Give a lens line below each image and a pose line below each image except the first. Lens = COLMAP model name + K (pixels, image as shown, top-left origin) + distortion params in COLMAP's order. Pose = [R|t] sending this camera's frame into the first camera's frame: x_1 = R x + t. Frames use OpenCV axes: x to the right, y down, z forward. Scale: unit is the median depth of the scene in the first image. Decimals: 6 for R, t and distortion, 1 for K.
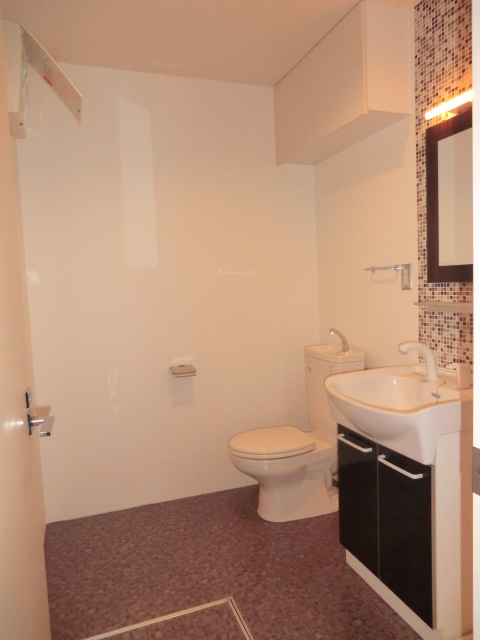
lens RADIAL K [[463.9, 0, 240.0], [0, 463.9, 320.0], [0, 0, 1]] dist [-0.099574, 0.081834]
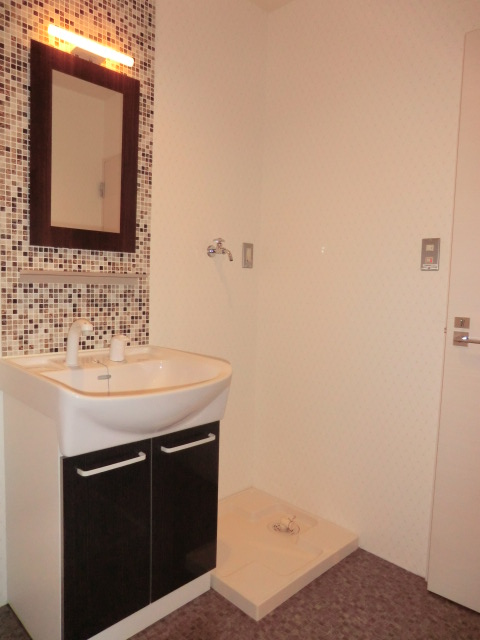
lens RADIAL K [[463.9, 0, 240.0], [0, 463.9, 320.0], [0, 0, 1]] dist [-0.099574, 0.081834]
pose [[-0.428952, -0.049738, 0.901957, -0.434666], [0.050389, 0.995611, 0.078867, 0.000038], [-0.901921, 0.079279, -0.424563, 1.049602]]
